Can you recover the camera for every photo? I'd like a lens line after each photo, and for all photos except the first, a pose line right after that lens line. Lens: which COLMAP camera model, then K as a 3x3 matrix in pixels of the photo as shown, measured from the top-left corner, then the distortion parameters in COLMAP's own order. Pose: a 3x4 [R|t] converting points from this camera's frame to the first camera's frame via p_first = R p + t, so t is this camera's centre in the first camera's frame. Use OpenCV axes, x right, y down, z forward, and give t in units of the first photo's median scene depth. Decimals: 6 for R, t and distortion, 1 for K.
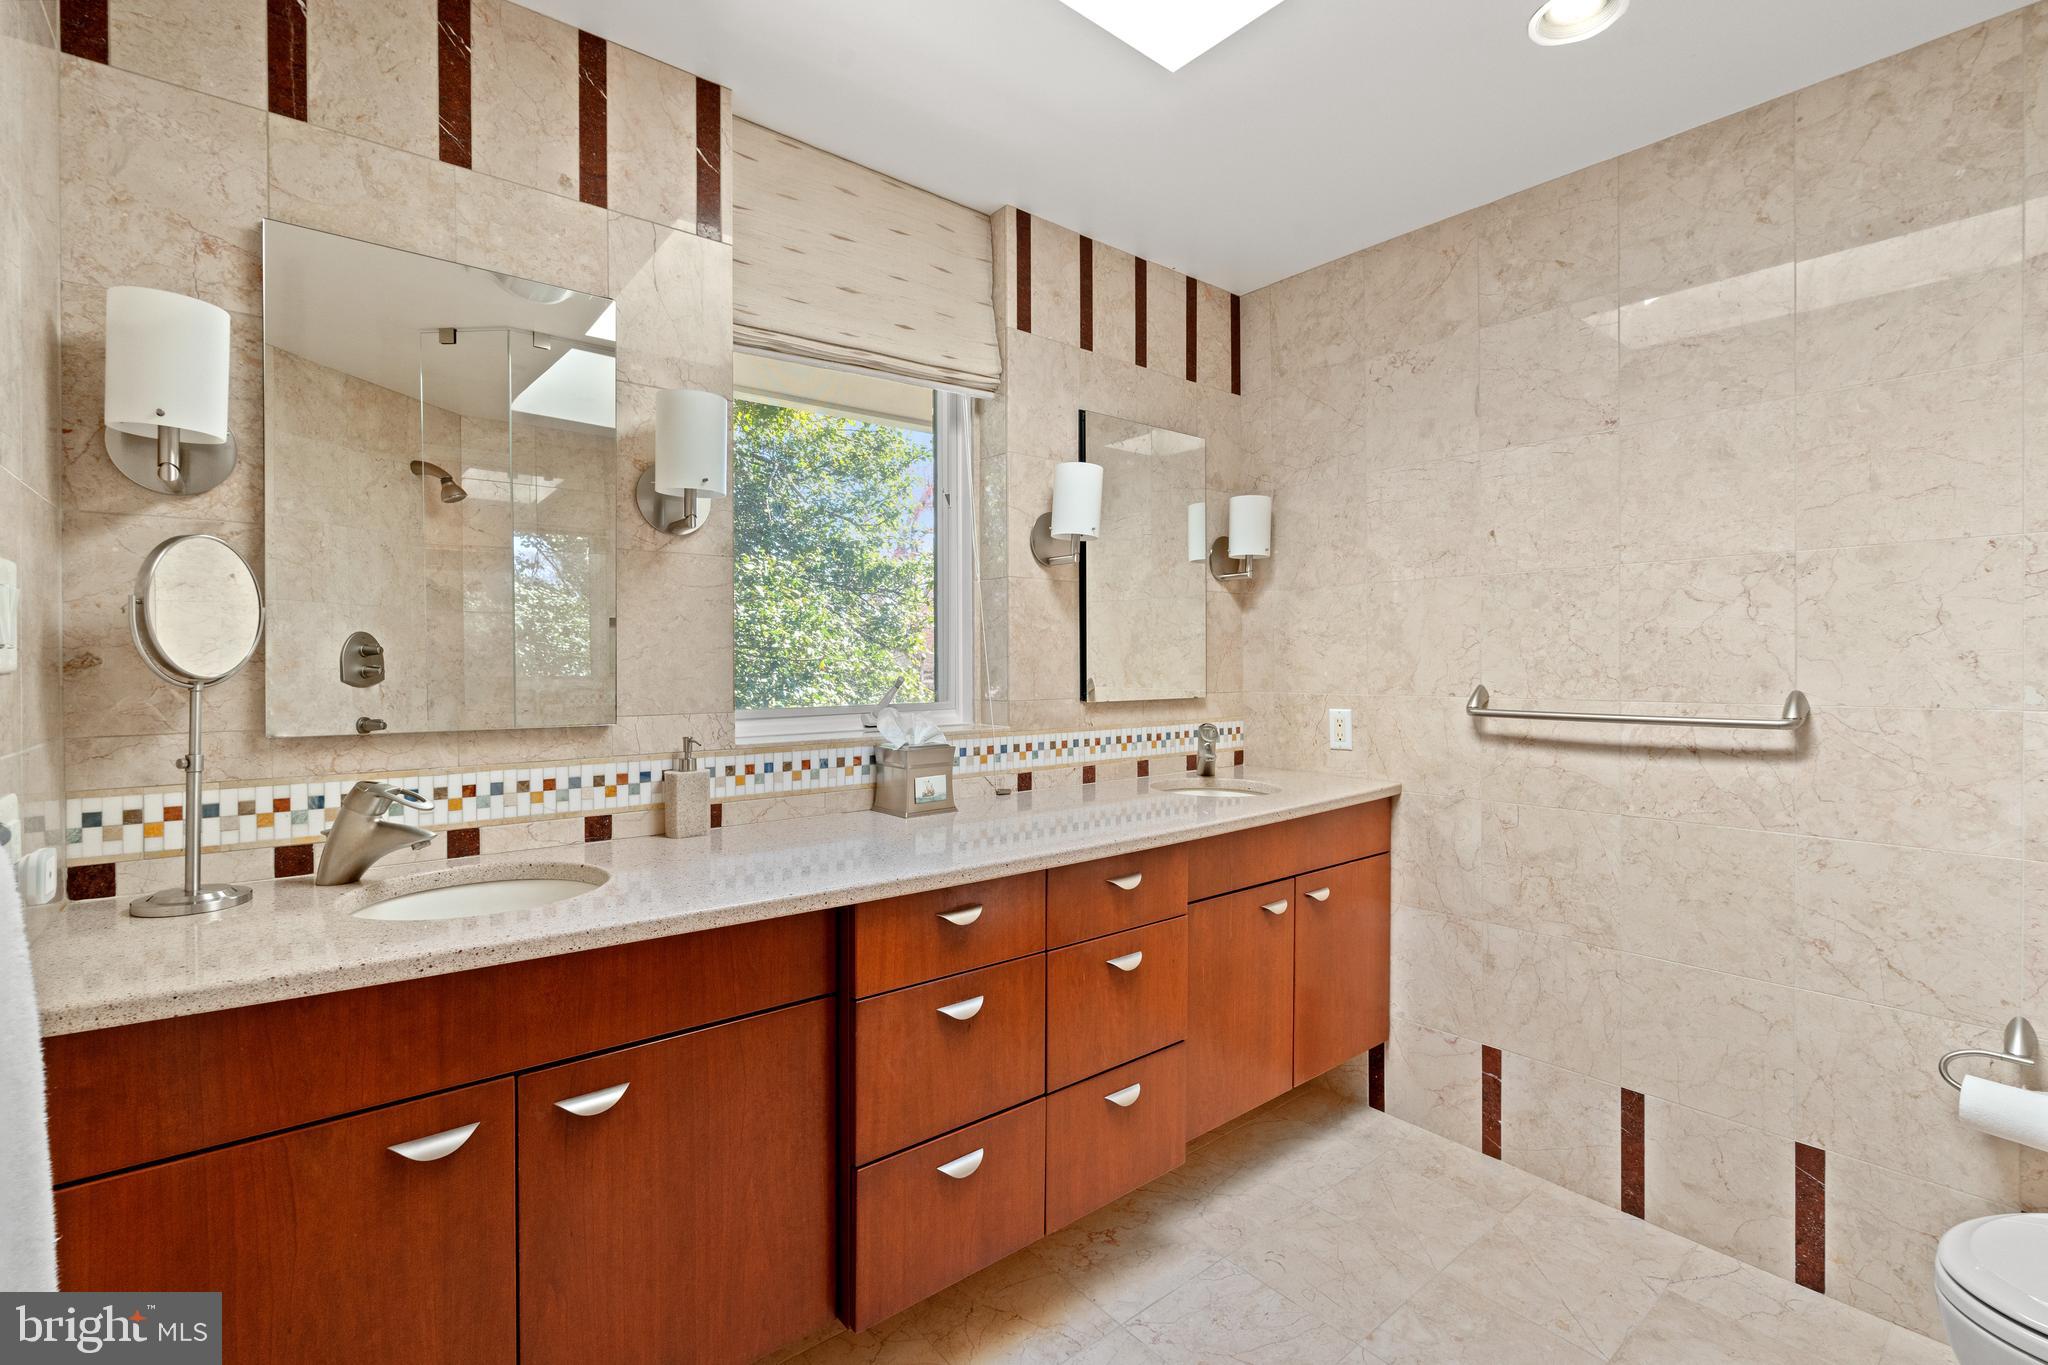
lens RADIAL K [[910.3, 0, 1024.4], [0, 910.3, 672.8], [0, 0, 1]] dist [-0.002084, -0.000121]
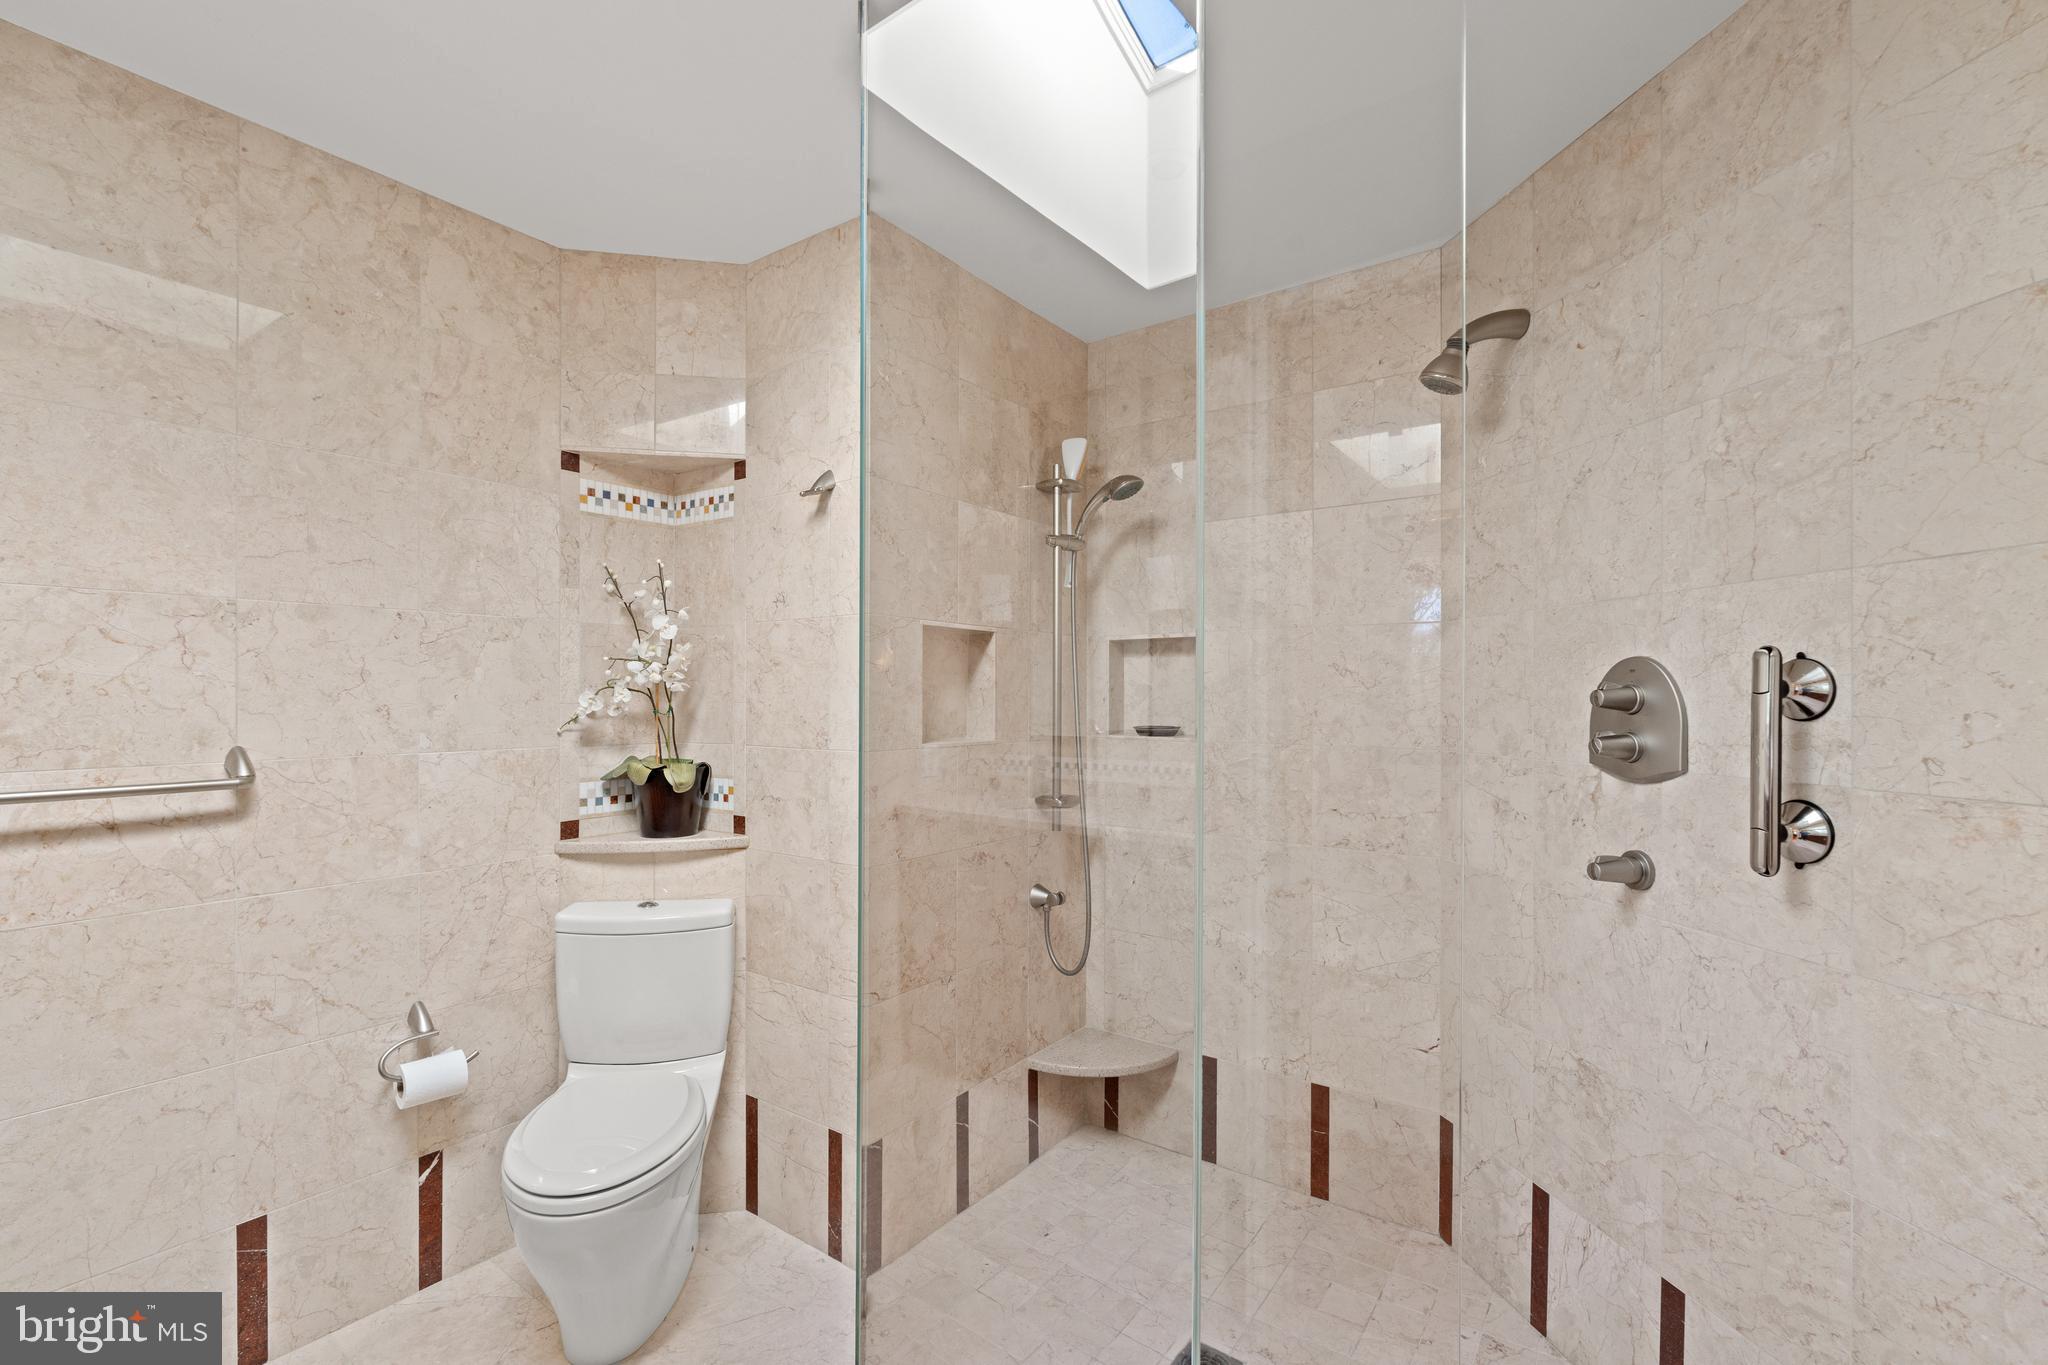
lens RADIAL K [[910.3, 0, 1026.1], [0, 910.3, 692.2], [0, 0, 1]] dist [-0.002084, -0.000121]
pose [[-0.254401, 0.008001, 0.967066, -0.273756], [0.011549, 0.999920, -0.005234, -0.022072], [-0.967030, 0.009837, -0.254473, 0.446034]]
